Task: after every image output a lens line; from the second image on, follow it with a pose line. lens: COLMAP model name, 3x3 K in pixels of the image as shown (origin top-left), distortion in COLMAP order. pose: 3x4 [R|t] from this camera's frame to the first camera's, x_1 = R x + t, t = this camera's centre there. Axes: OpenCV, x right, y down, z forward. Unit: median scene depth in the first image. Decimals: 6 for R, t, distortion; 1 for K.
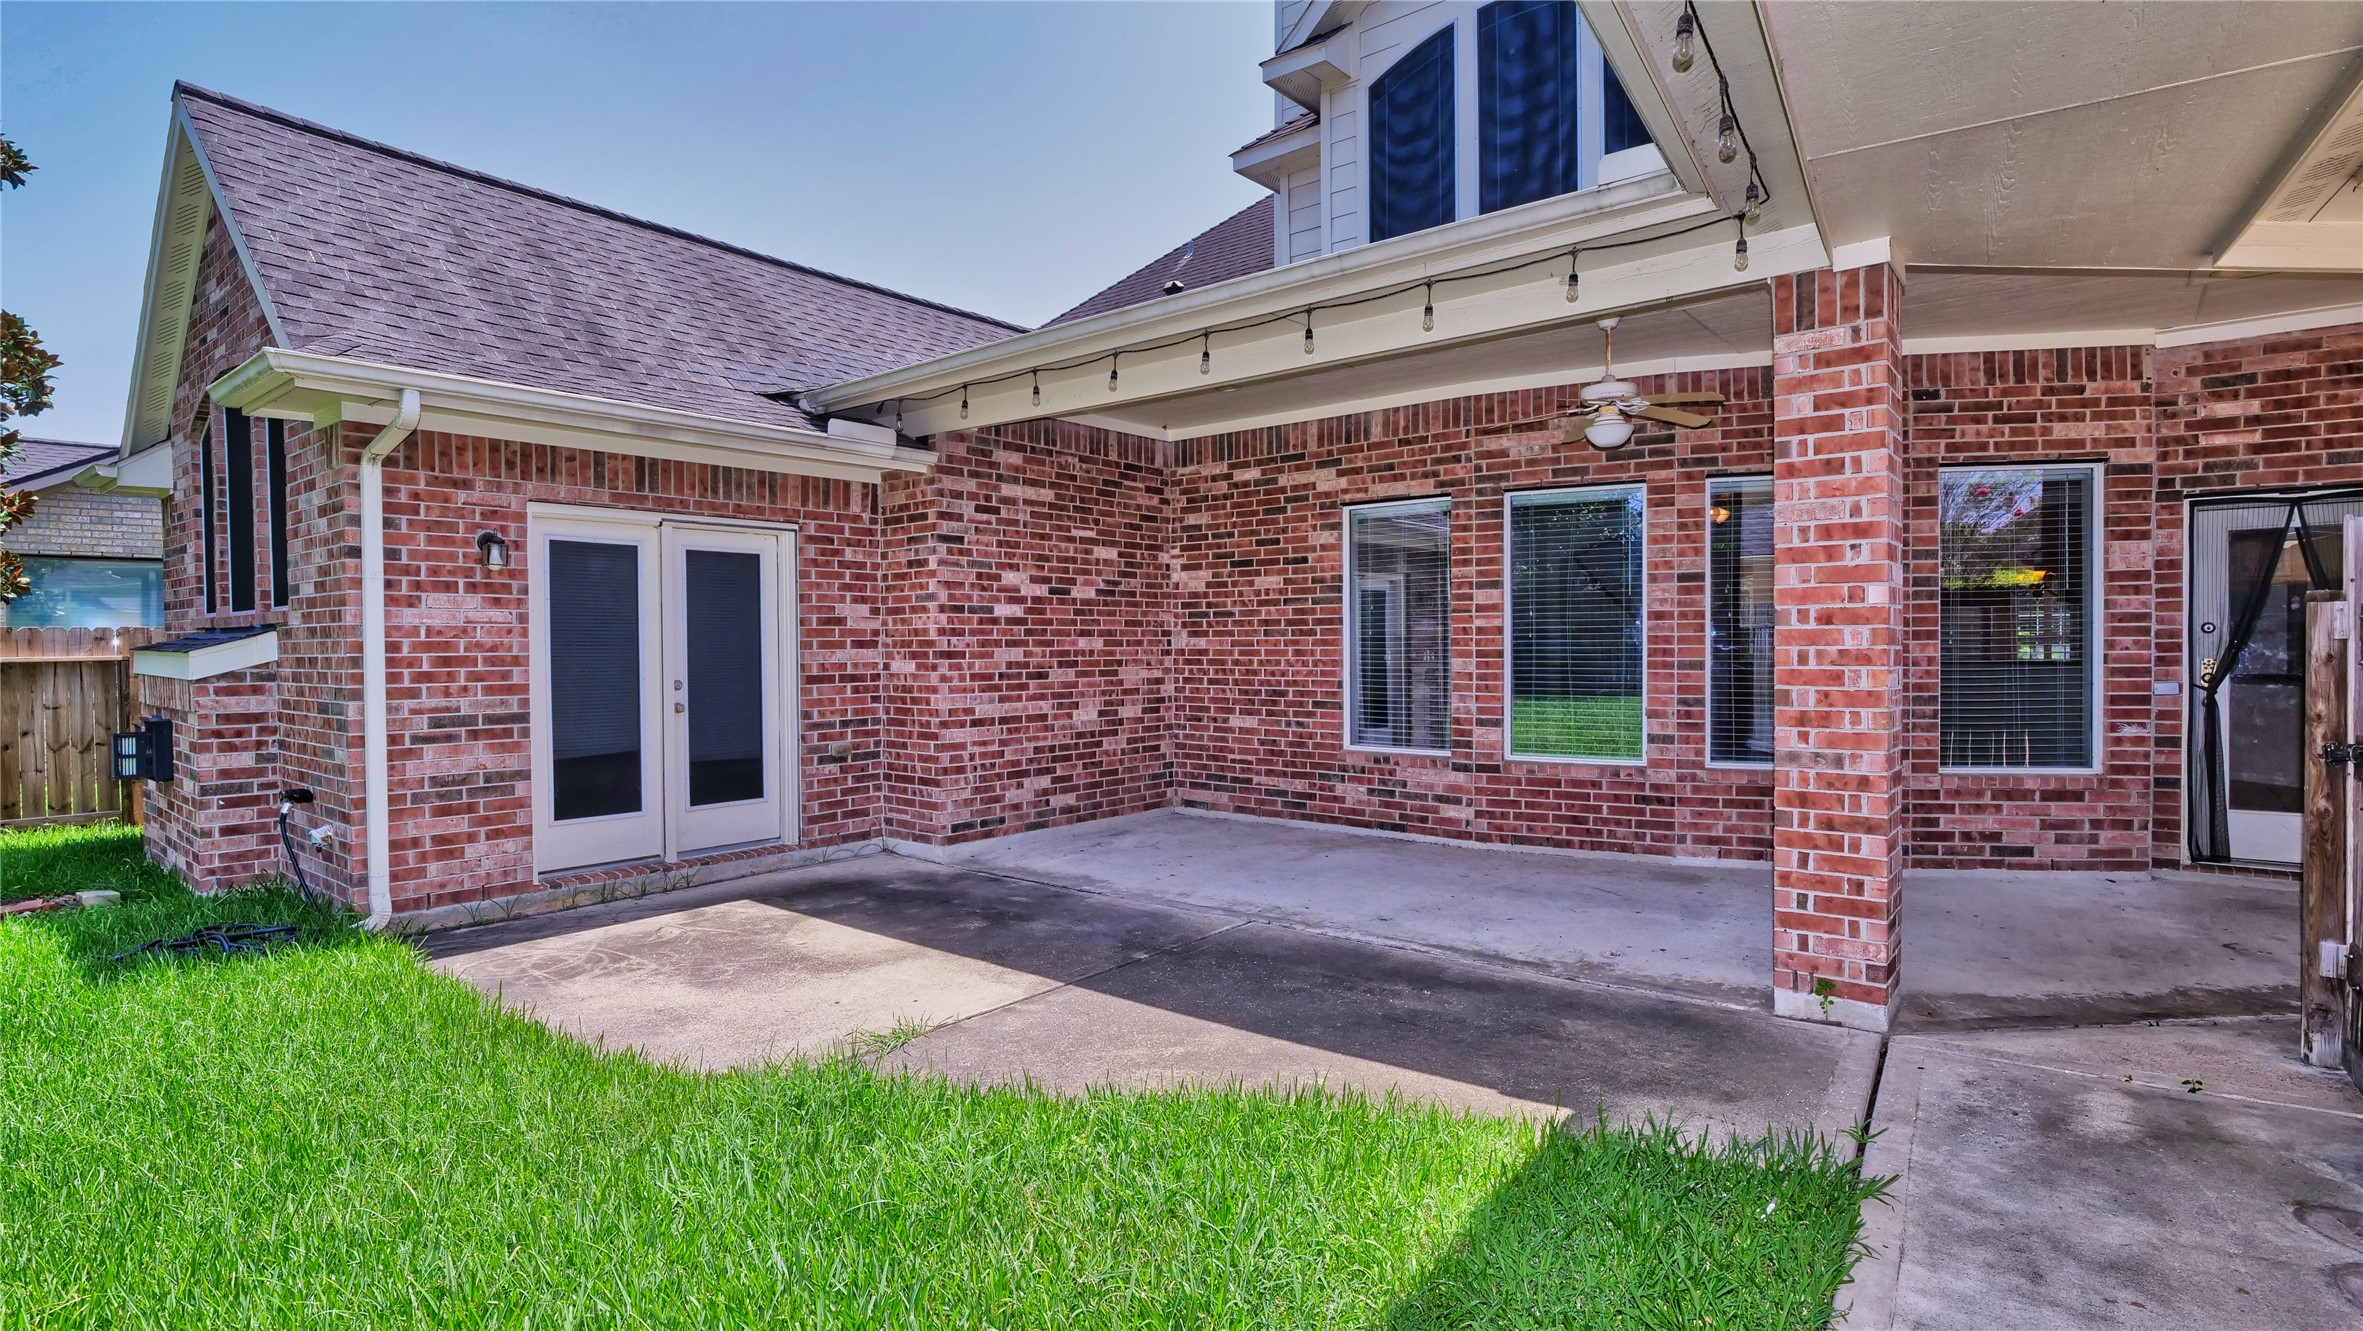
lens RADIAL K [[1146.4, 0, 1182.0], [0, 1146.4, 656.0], [0, 0, 1]] dist [-0.010677, -0.004576]
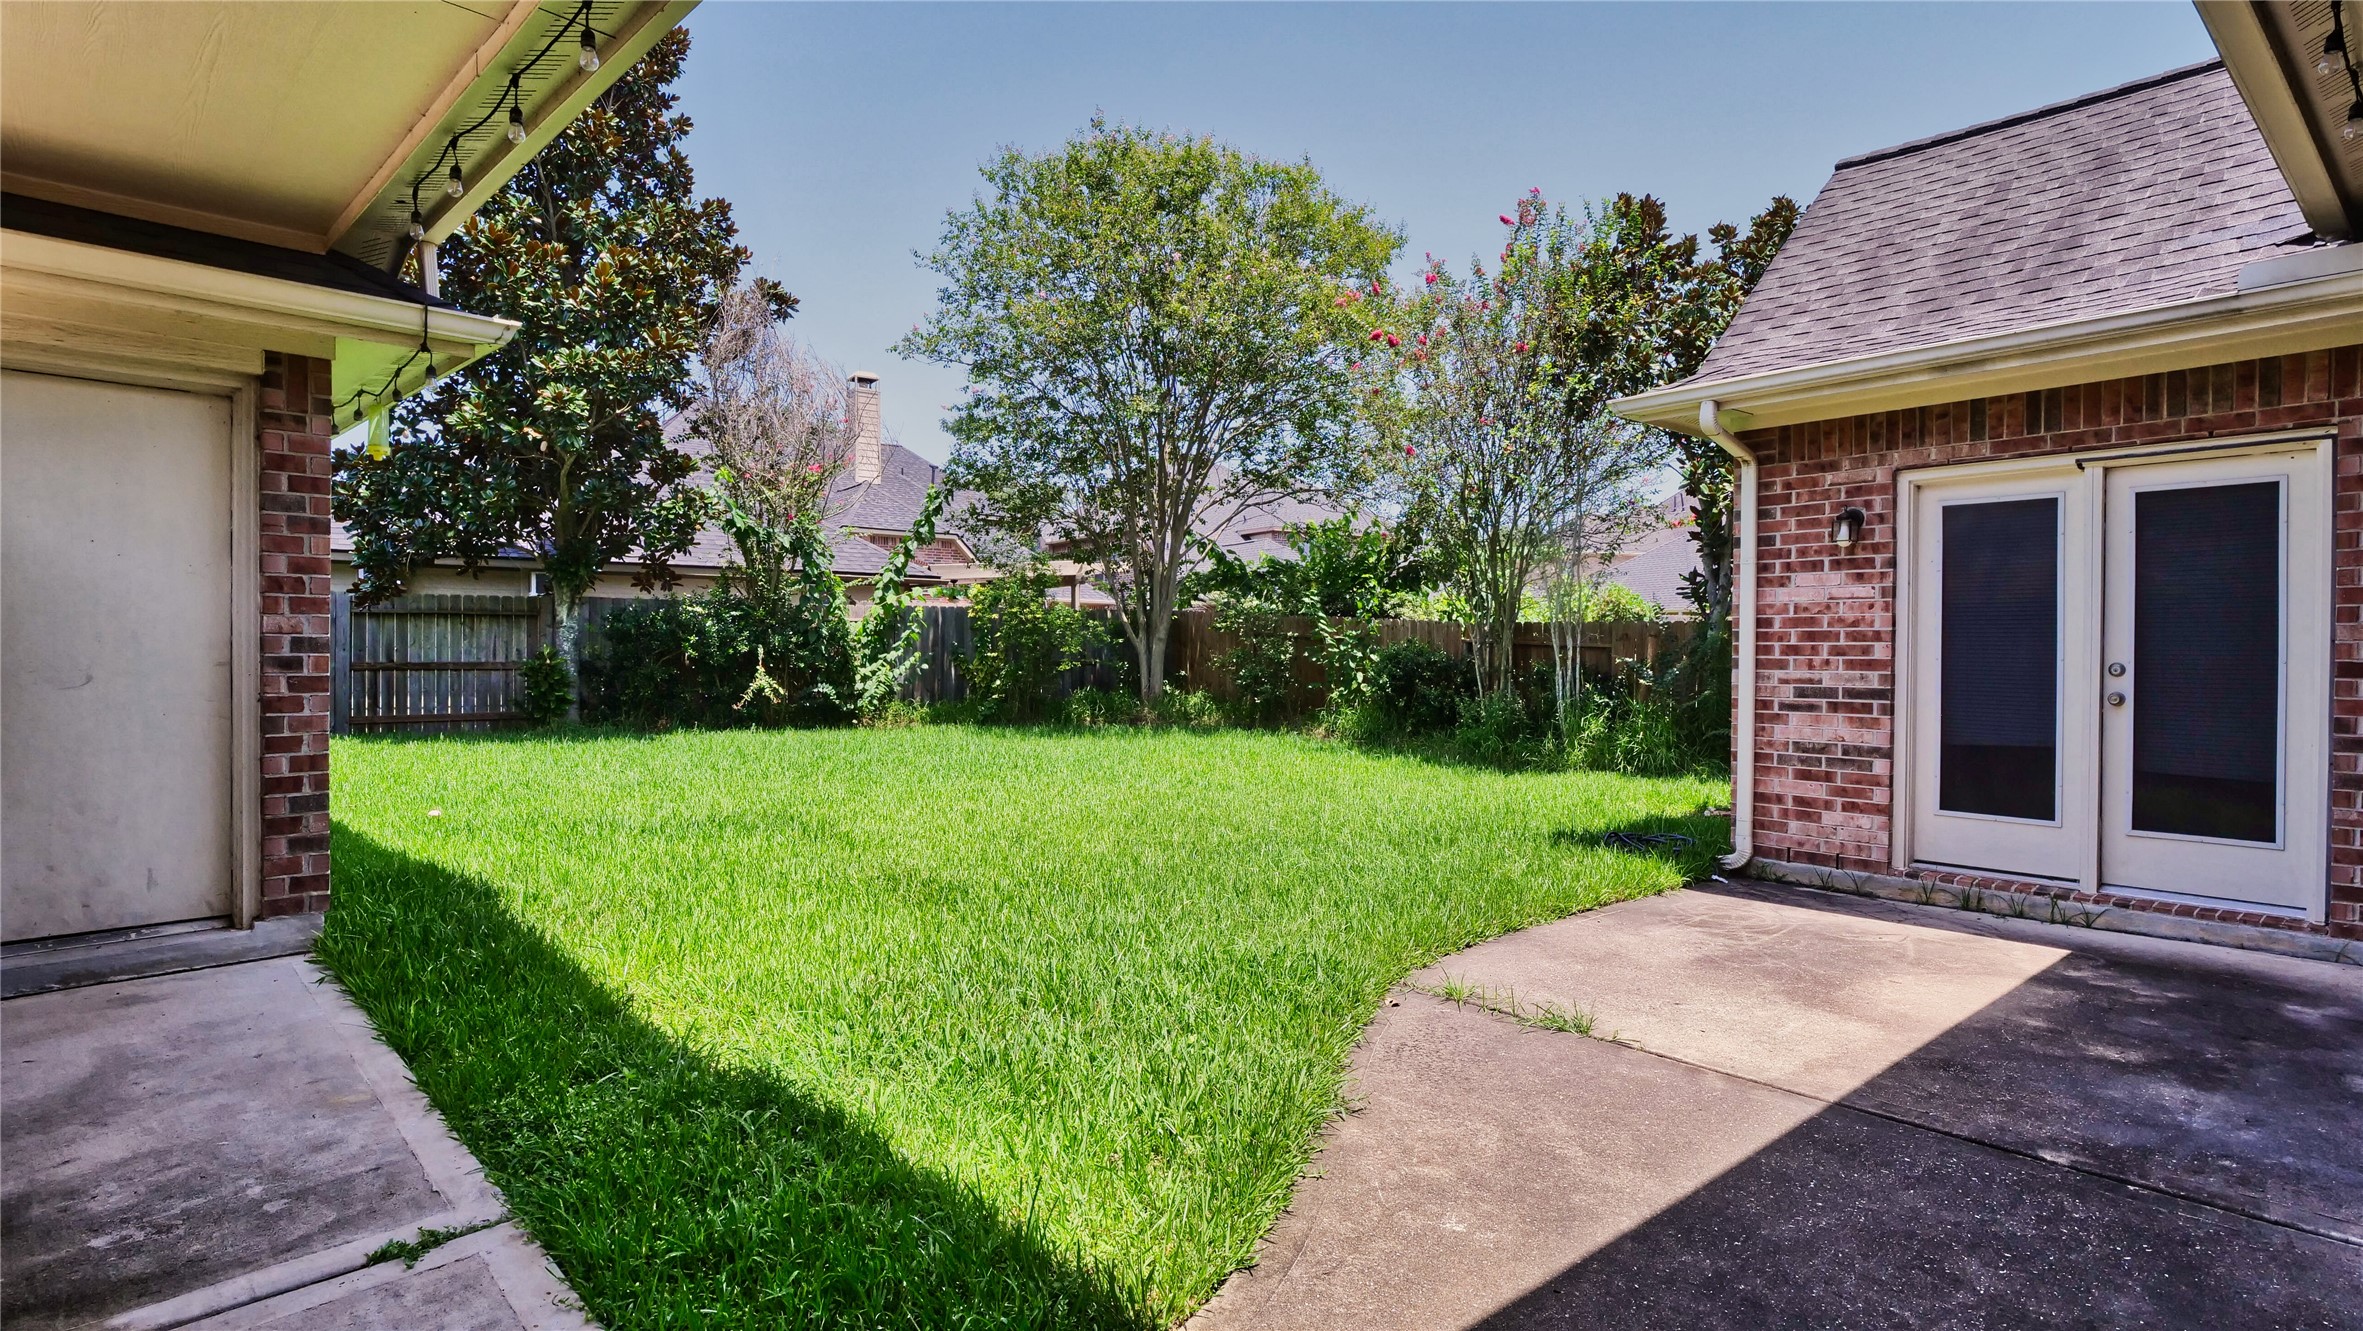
lens RADIAL K [[1146.4, 0, 1174.7], [0, 1146.4, 666.6], [0, 0, 1]] dist [-0.010677, -0.004576]
pose [[-0.195548, 0.017774, -0.980533, 0.450685], [-0.014611, 0.999672, 0.021035, 0.016971], [0.980585, 0.018440, -0.195224, 0.539812]]
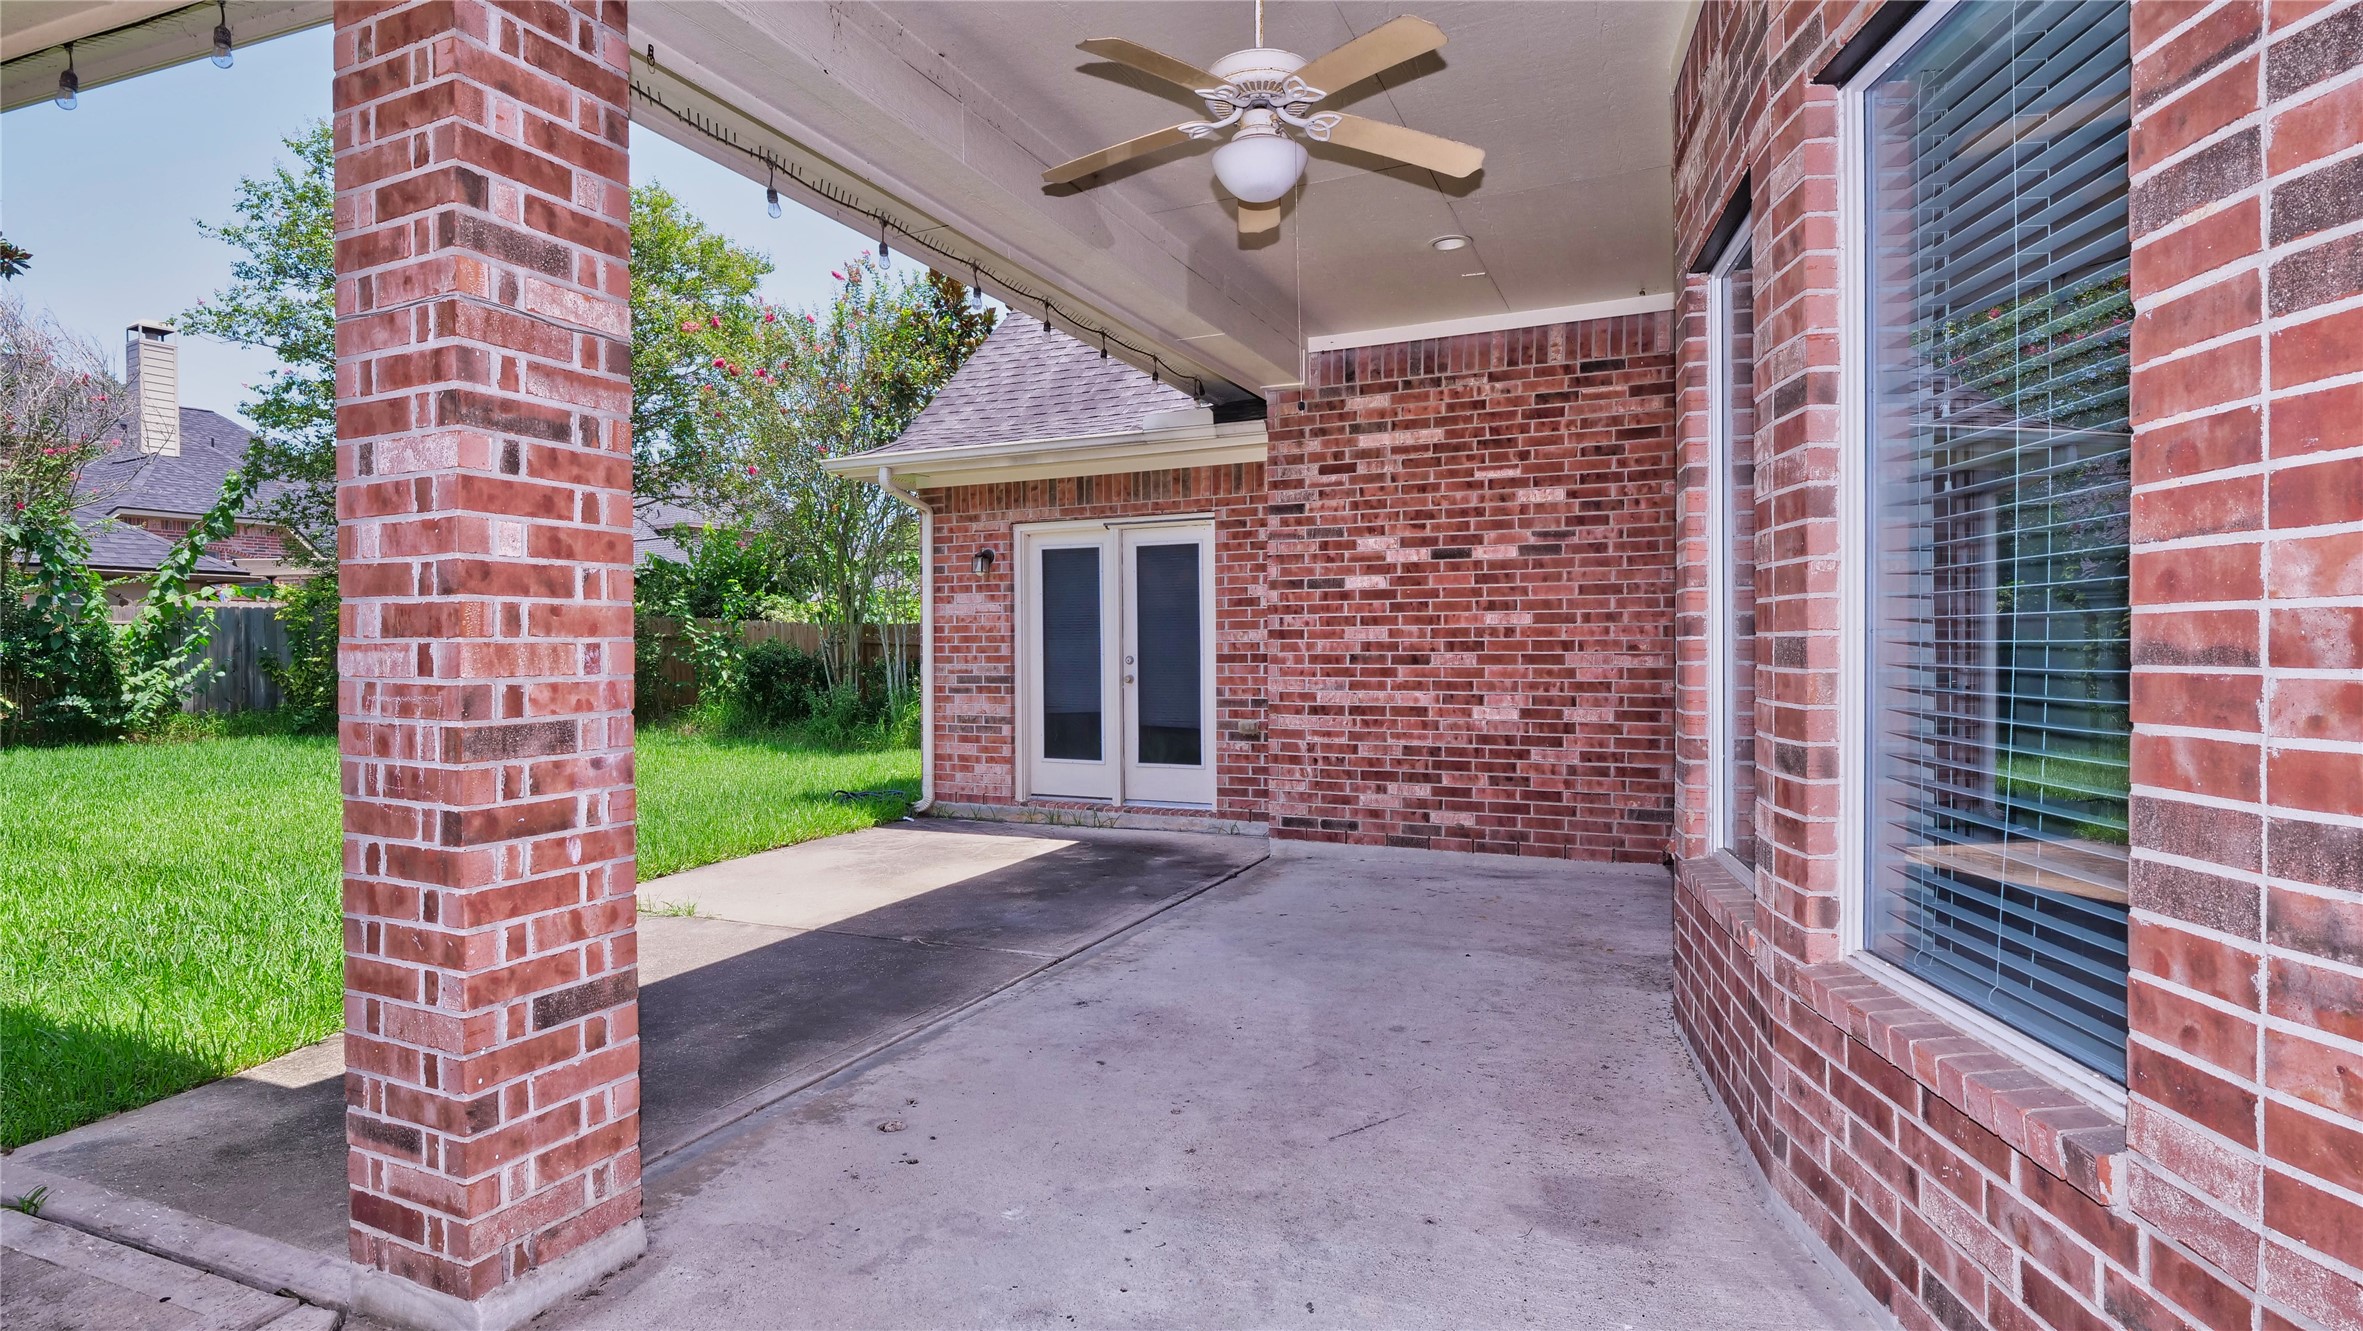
lens RADIAL K [[1146.4, 0, 1177.4], [0, 1146.4, 654.4], [0, 0, 1]] dist [-0.010677, -0.004576]
pose [[0.257964, 0.011349, -0.966088, 0.753637], [-0.004690, 0.999934, 0.010494, 0.006789], [0.966143, 0.001824, 0.258001, 0.760886]]
